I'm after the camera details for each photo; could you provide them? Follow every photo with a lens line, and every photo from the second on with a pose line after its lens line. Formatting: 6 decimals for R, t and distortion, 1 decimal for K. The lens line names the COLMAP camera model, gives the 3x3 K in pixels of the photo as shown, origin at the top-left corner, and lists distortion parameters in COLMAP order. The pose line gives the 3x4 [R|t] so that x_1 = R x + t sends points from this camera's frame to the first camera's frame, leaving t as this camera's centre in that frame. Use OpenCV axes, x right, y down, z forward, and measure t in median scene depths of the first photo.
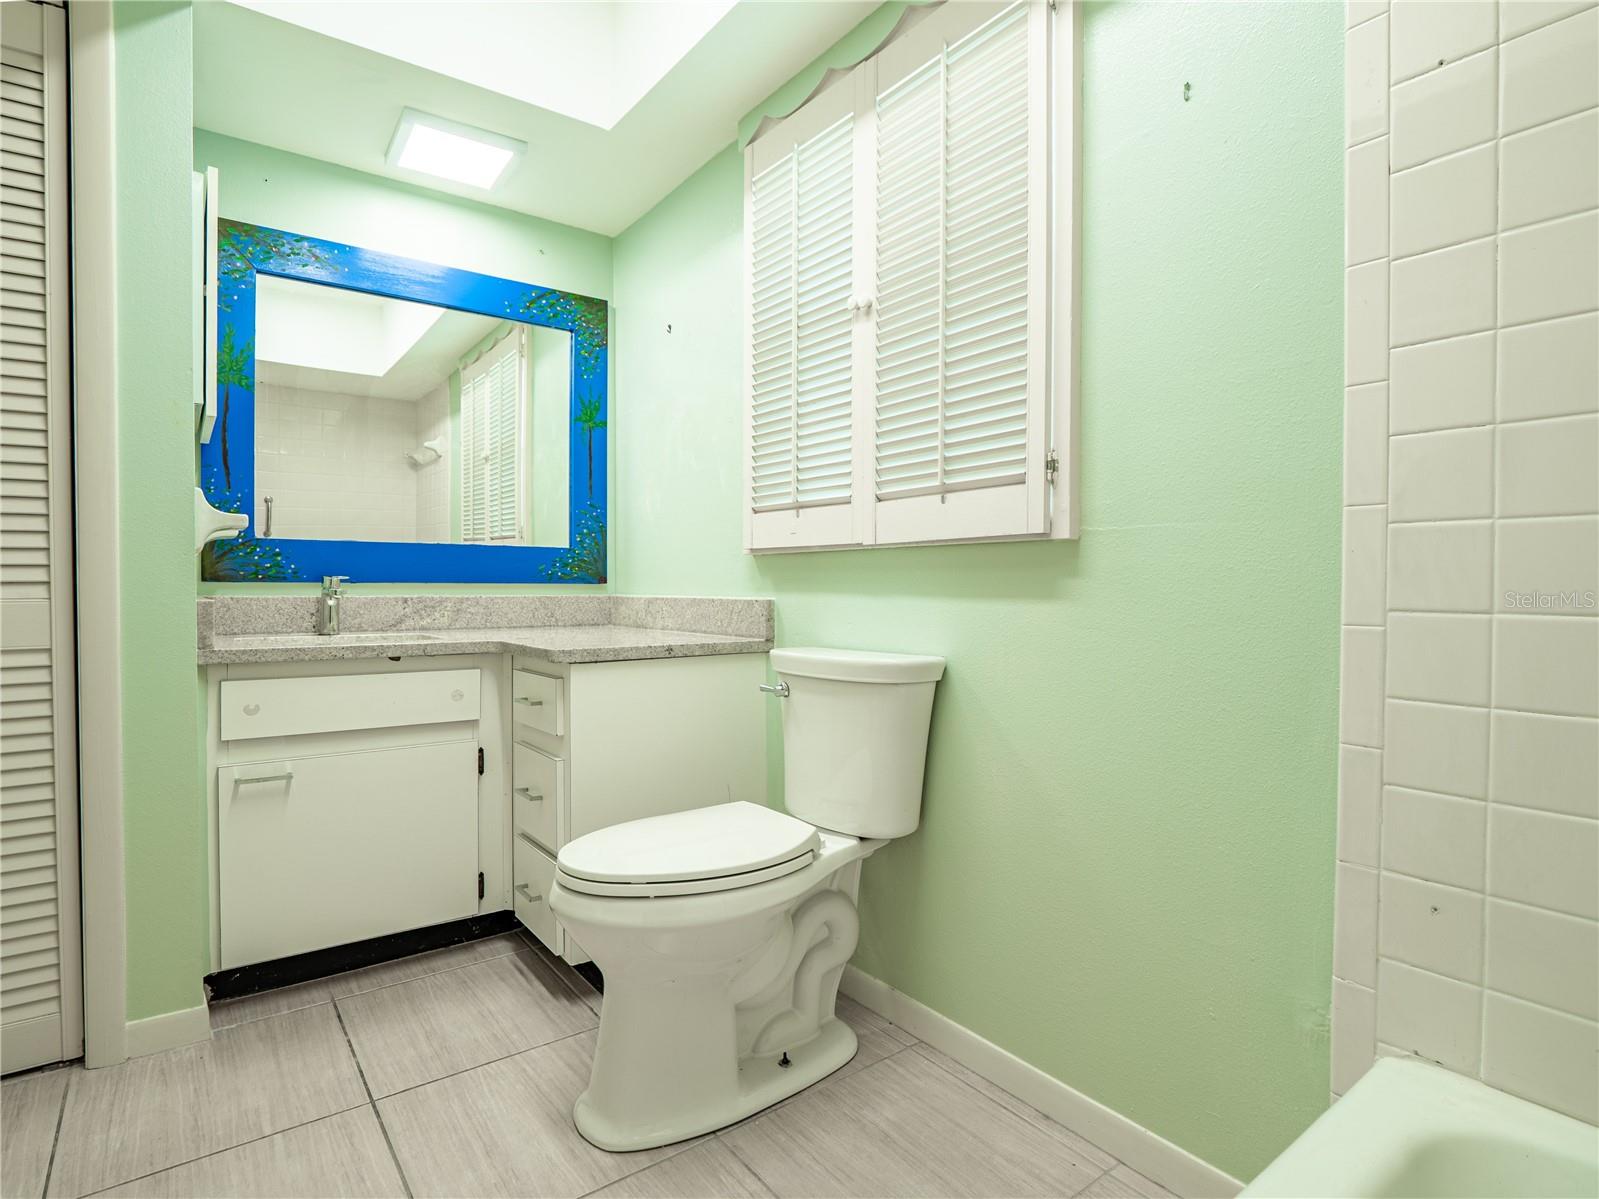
lens RADIAL K [[808.4, 0, 788.7], [0, 808.4, 594.1], [0, 0, 1]] dist [-0.006869, -0.000846]
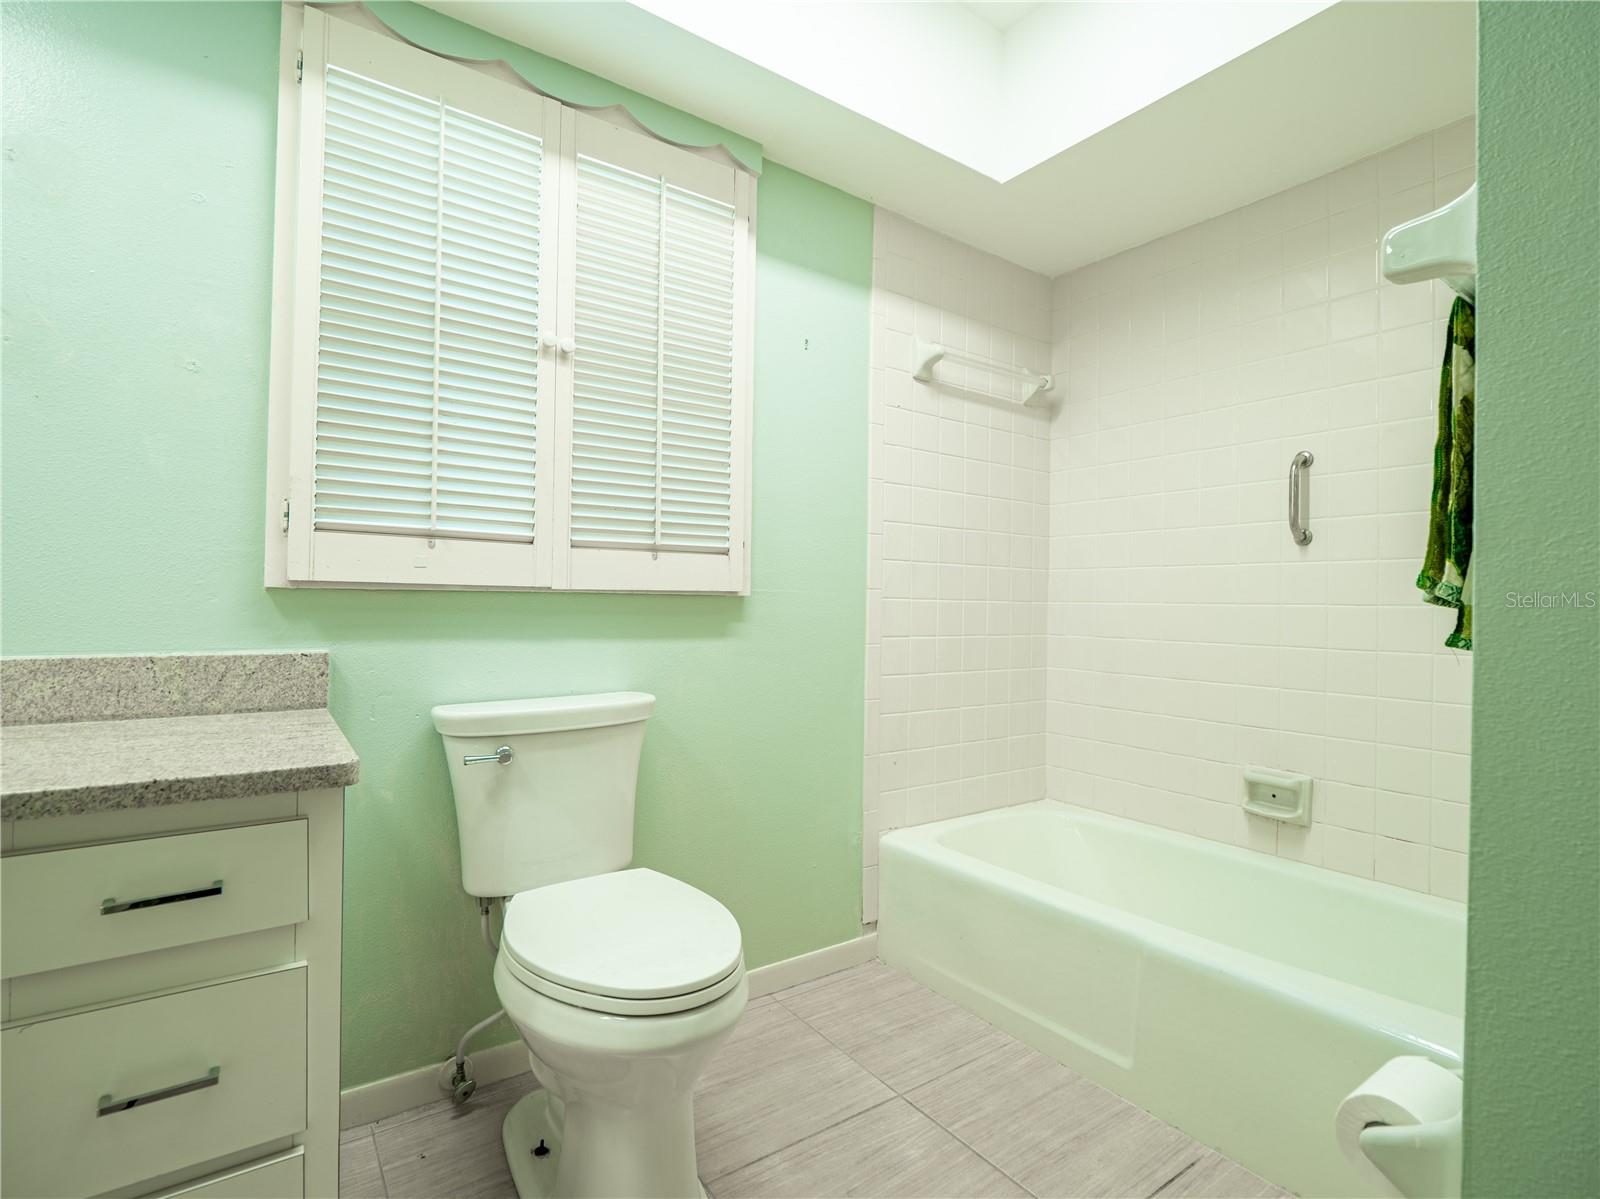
lens RADIAL K [[774.5, 0, 793.1], [0, 774.5, 595.3], [0, 0, 1]] dist [-0.005865, -0.007809]
pose [[0.054258, 0.007217, 0.998501, -0.833860], [-0.000298, 0.999974, -0.007212, -0.047222], [-0.998527, 0.000094, 0.054259, 0.662853]]
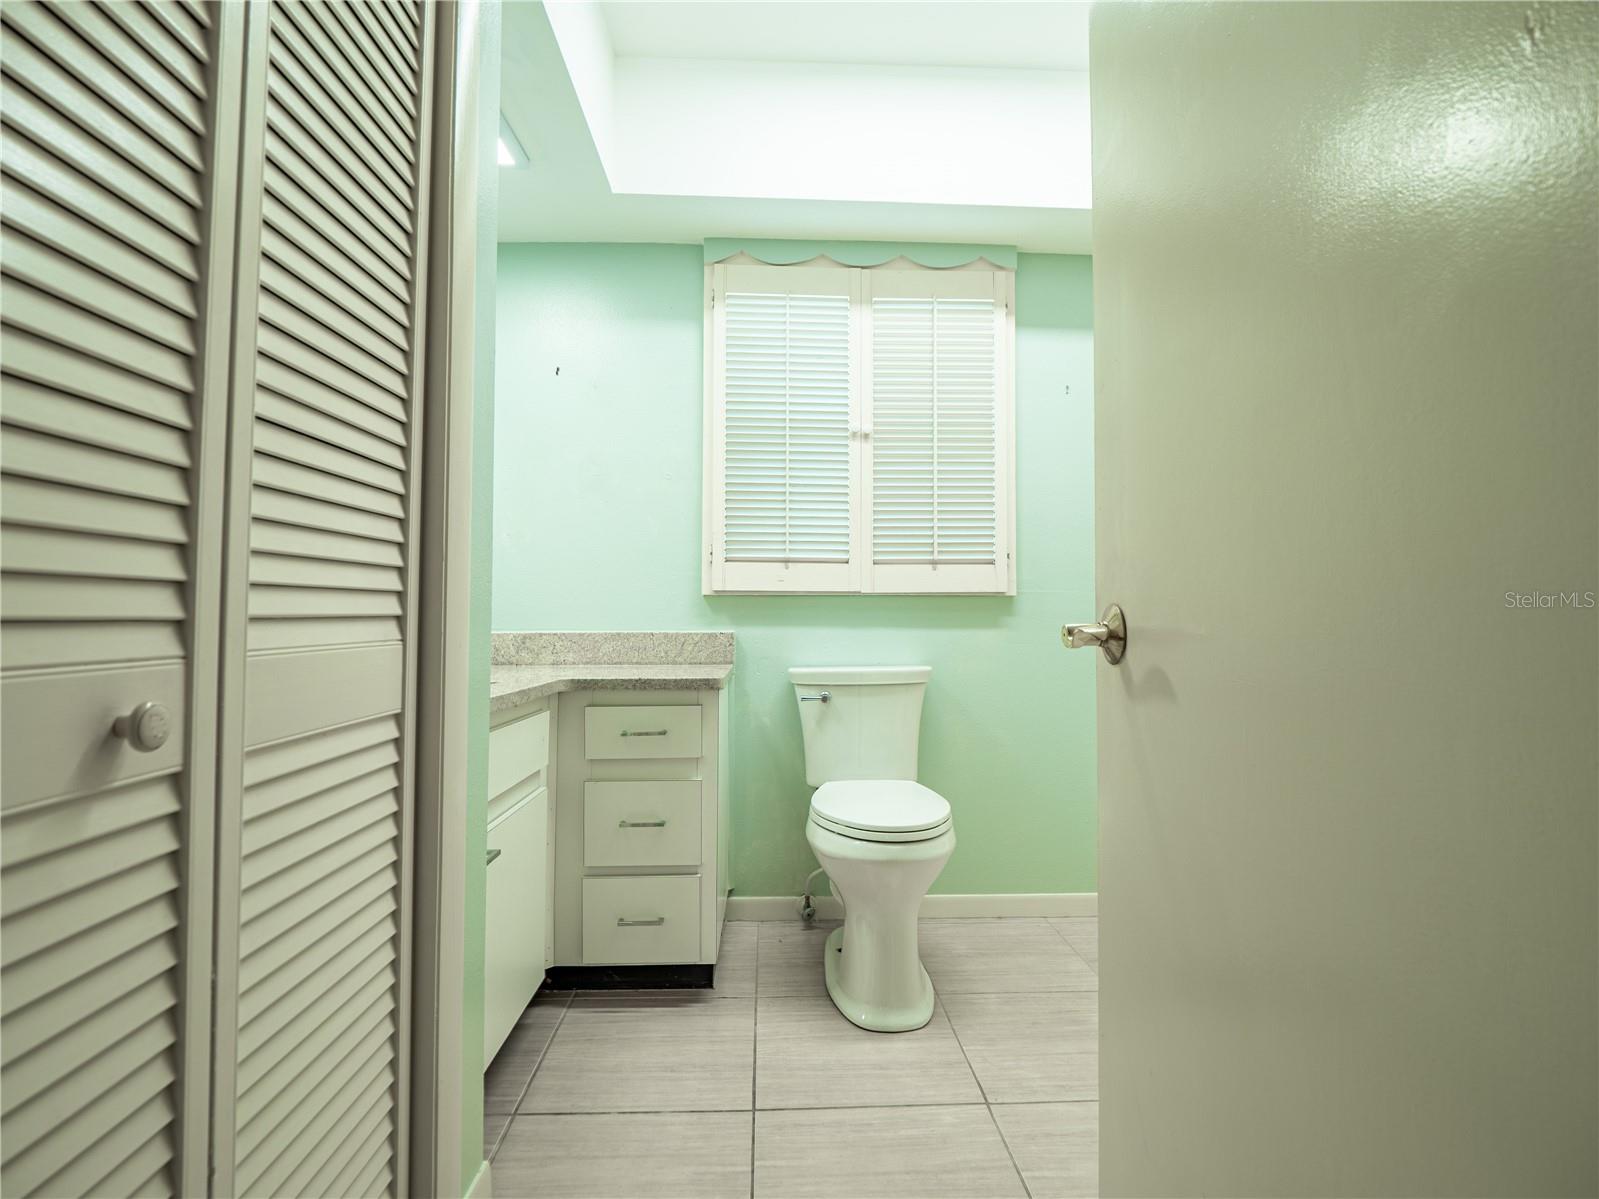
lens RADIAL K [[759.4, 0, 787.6], [0, 759.4, 596.4], [0, 0, 1]] dist [0.001826, 0.000052]
pose [[0.591100, 0.024357, 0.806231, -1.102877], [0.010452, 0.999229, -0.037850, -0.003774], [-0.806531, 0.030800, 0.590389, 0.298335]]
